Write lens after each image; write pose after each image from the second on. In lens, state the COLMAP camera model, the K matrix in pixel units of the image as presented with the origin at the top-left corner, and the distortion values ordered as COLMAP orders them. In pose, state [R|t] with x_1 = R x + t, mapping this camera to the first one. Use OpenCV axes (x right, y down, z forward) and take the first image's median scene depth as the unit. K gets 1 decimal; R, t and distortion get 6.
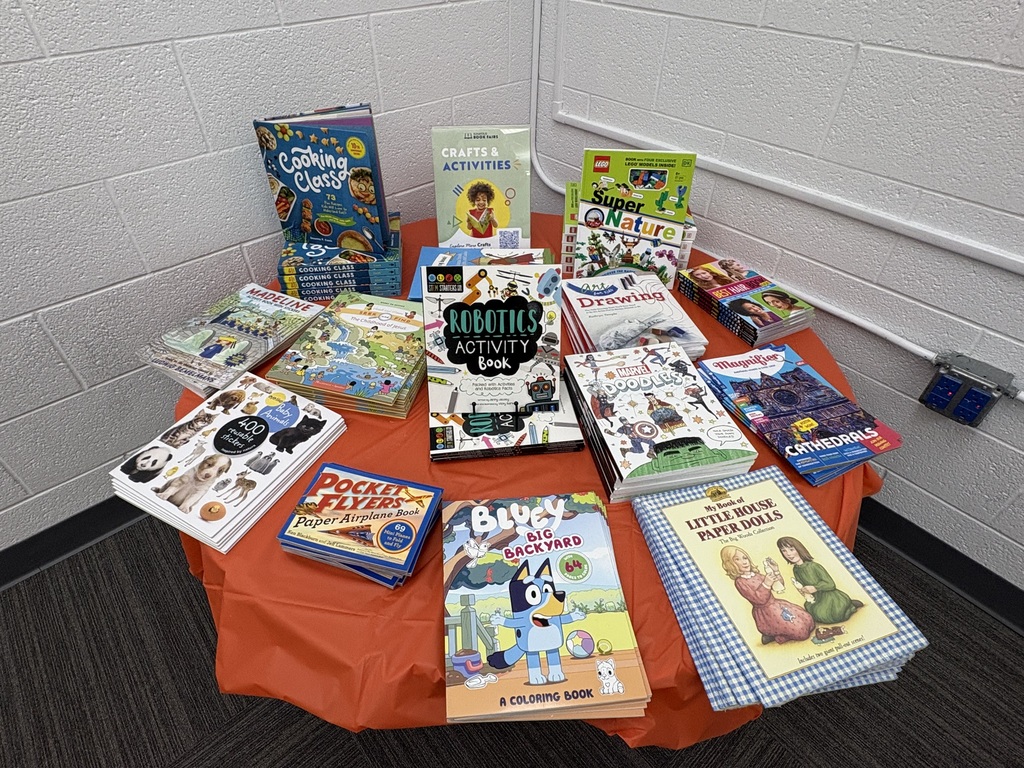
lens RADIAL K [[565.2, 0, 506.1], [0, 565.2, 383.2], [0, 0, 1]] dist [0.001770, -0.000098]
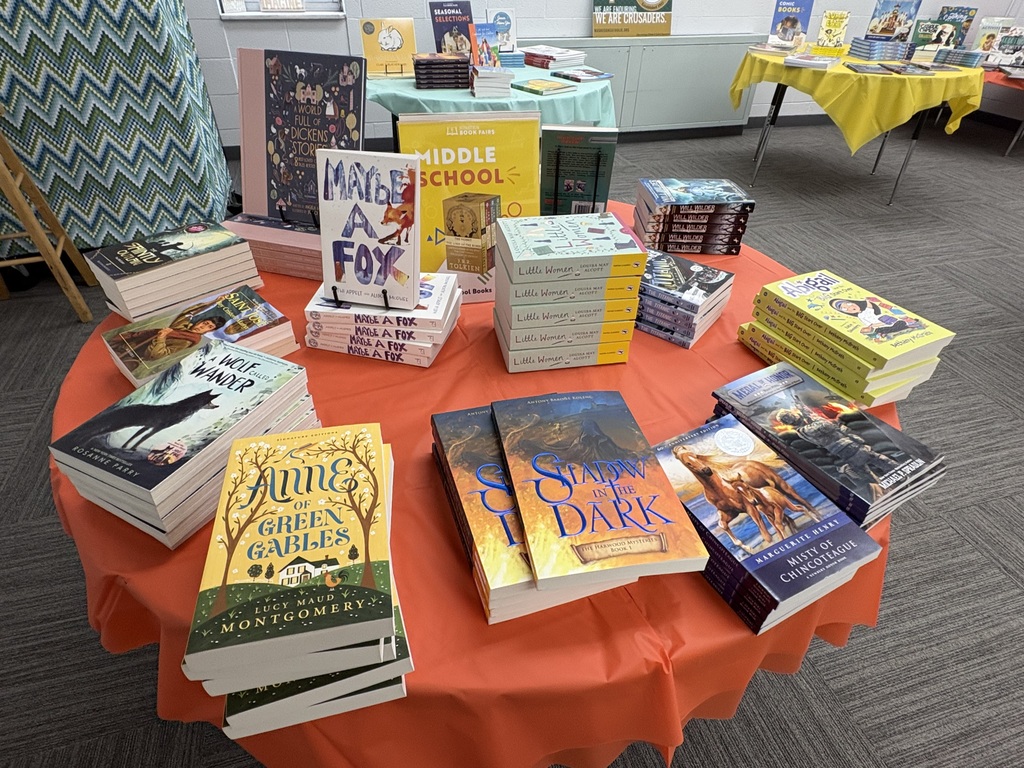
lens RADIAL K [[565.2, 0, 506.1], [0, 565.2, 383.2], [0, 0, 1]] dist [0.001770, -0.000098]
pose [[0.904974, 0.272890, -0.326424, -1.206710], [-0.298245, 0.954040, -0.029276, 3.167130], [0.303433, 0.123849, 0.944770, -3.460651]]
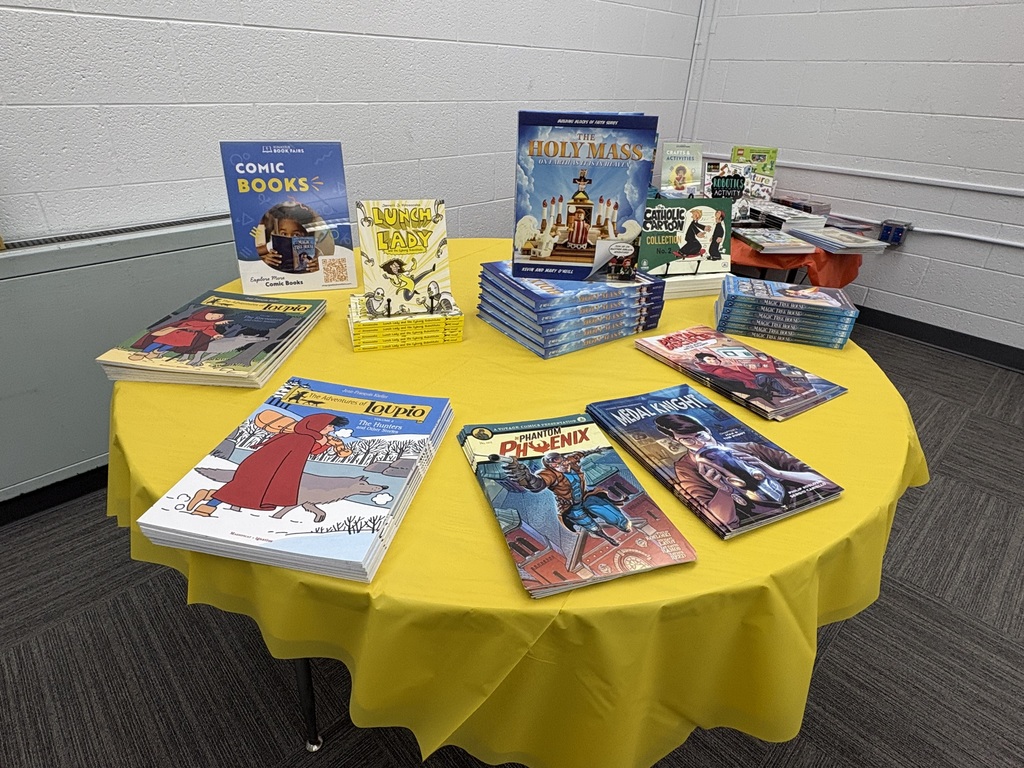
lens RADIAL K [[565.2, 0, 506.1], [0, 565.2, 383.2], [0, 0, 1]] dist [0.001770, -0.000098]
pose [[0.998404, 0.002159, 0.056442, -1.031287], [0.010692, 0.973978, -0.226388, 1.194352], [-0.055462, 0.226631, 0.972400, -1.174463]]
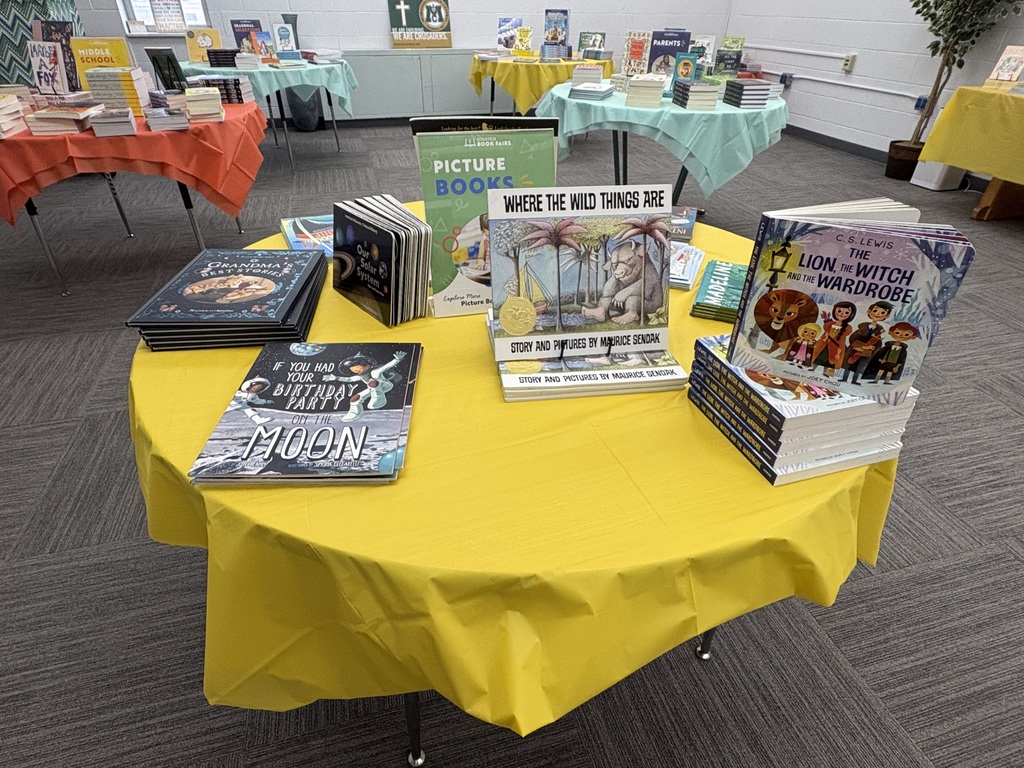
lens RADIAL K [[565.2, 0, 506.1], [0, 565.2, 383.2], [0, 0, 1]] dist [0.001770, -0.000098]
pose [[0.902872, 0.250357, -0.349490, 0.985958], [-0.294982, 0.952149, -0.079987, 3.817086], [0.312741, 0.175311, 0.933520, -4.141409]]
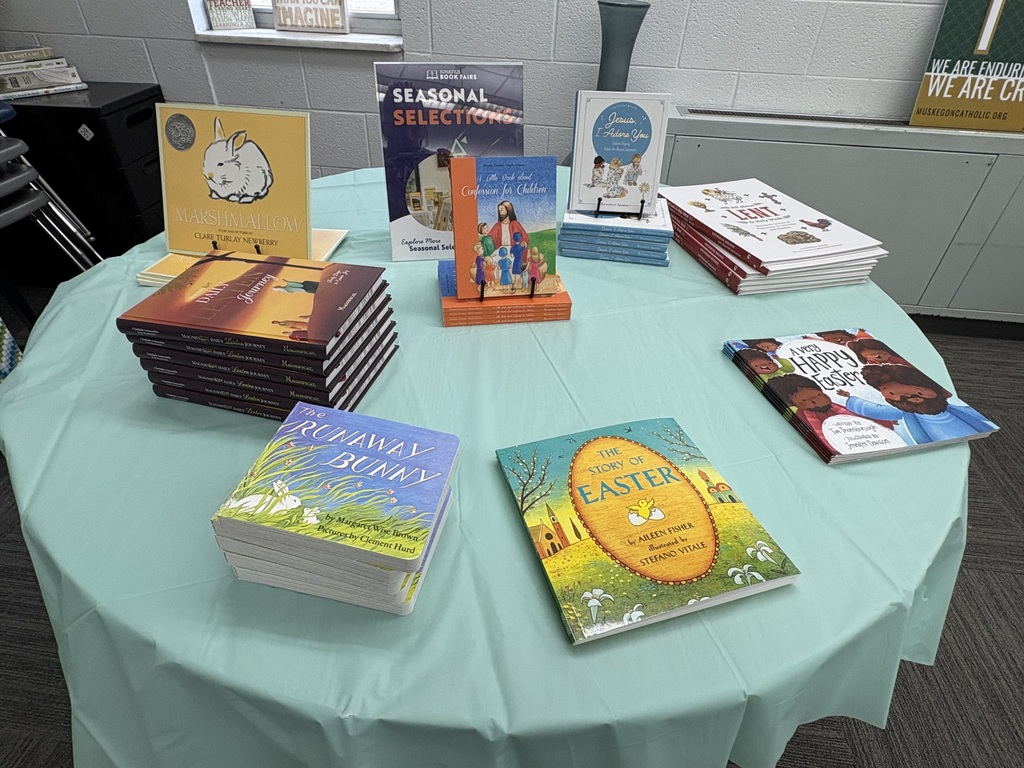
lens RADIAL K [[565.2, 0, 506.1], [0, 565.2, 383.2], [0, 0, 1]] dist [0.001770, -0.000098]
pose [[0.663190, 0.480799, -0.573595, -1.937875], [-0.522822, 0.845995, 0.104645, 1.899304], [0.535572, 0.230489, 0.812427, -1.984492]]
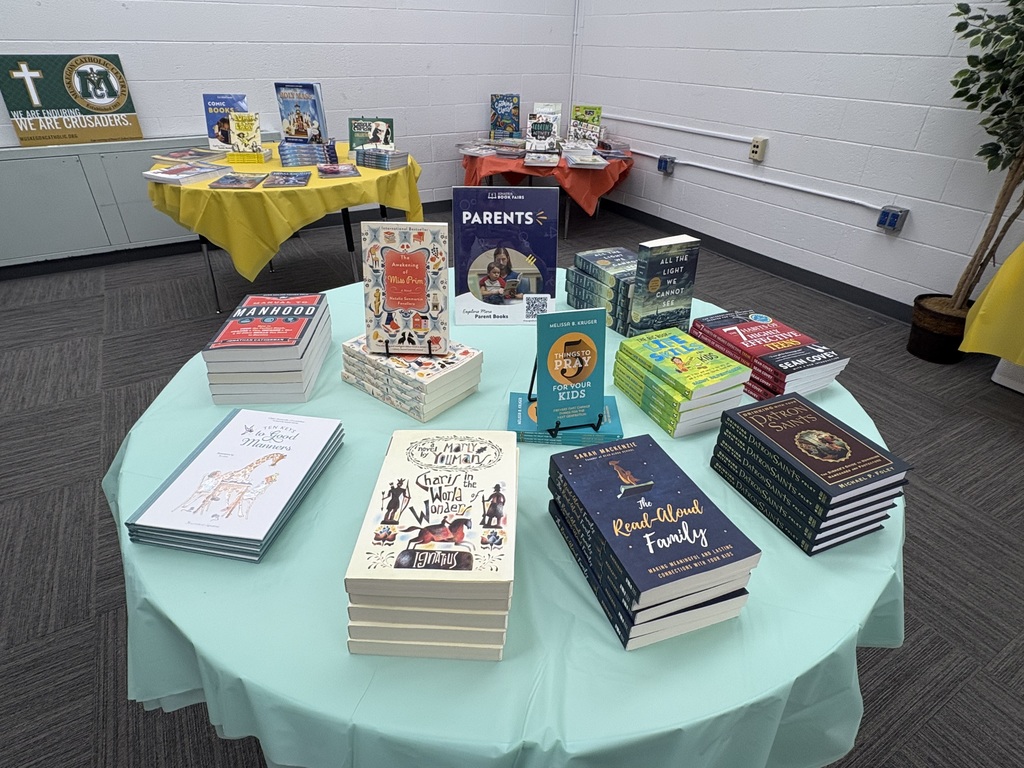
lens RADIAL K [[565.8, 0, 512.0], [0, 565.8, 384.0], [0, 0, 1]] dist [-0.001892, -0.000075]
pose [[0.983620, 0.104990, -0.146523, 0.498757], [-0.129815, 0.976557, -0.171713, 2.179774], [0.125060, 0.187921, 0.974190, -2.468903]]
